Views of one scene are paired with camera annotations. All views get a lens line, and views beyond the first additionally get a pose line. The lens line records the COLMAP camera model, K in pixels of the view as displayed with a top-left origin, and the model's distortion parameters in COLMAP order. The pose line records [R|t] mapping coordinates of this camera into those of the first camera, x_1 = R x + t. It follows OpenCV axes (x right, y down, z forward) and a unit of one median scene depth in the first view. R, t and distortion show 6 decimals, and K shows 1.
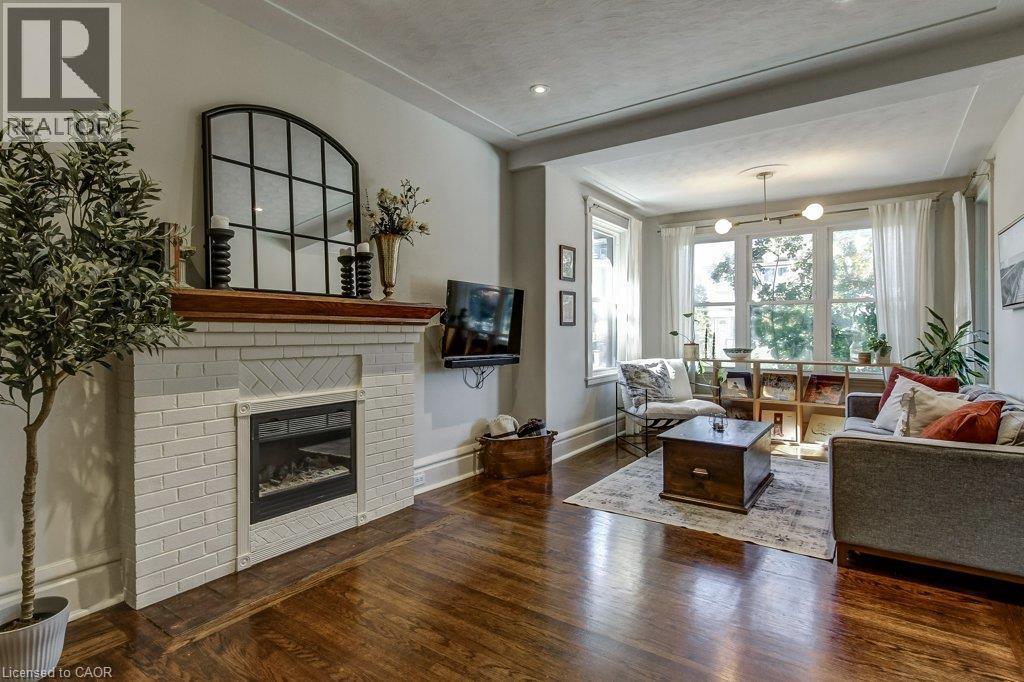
lens RADIAL K [[508.7, 0, 511.3], [0, 508.7, 332.3], [0, 0, 1]] dist [-0.000972, -0.000001]
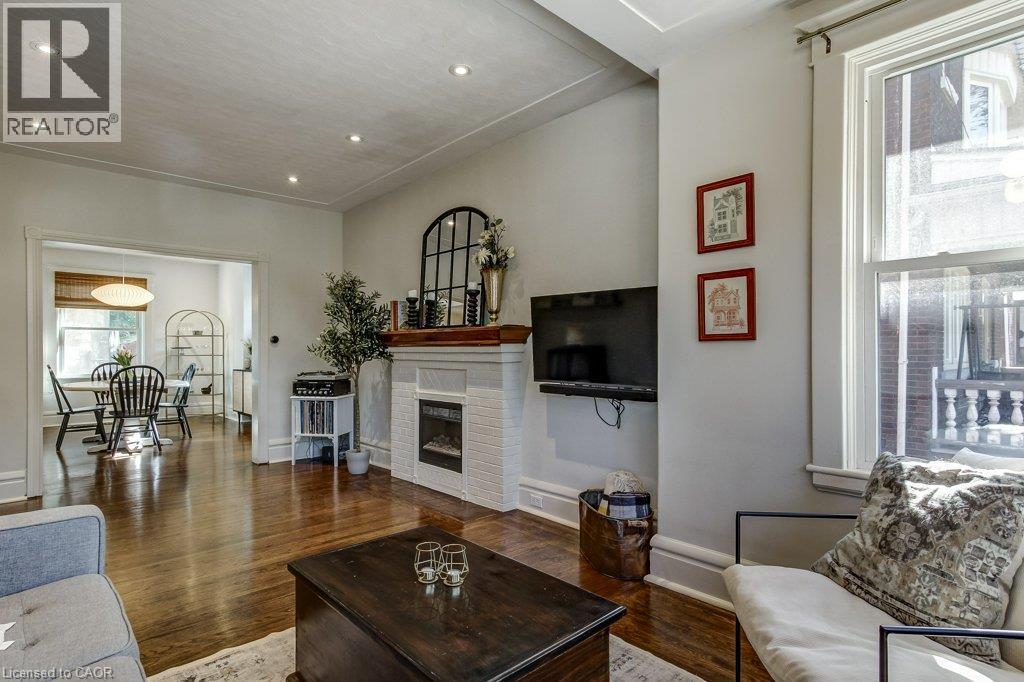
lens RADIAL K [[542.5, 0, 534.2], [0, 542.5, 346.4], [0, 0, 1]] dist [-0.000358, 0.000192]
pose [[-0.179973, -0.006675, -0.983649, 1.061942], [0.001151, 0.999975, -0.006996, -0.005841], [0.983671, -0.002391, -0.179961, 1.449919]]
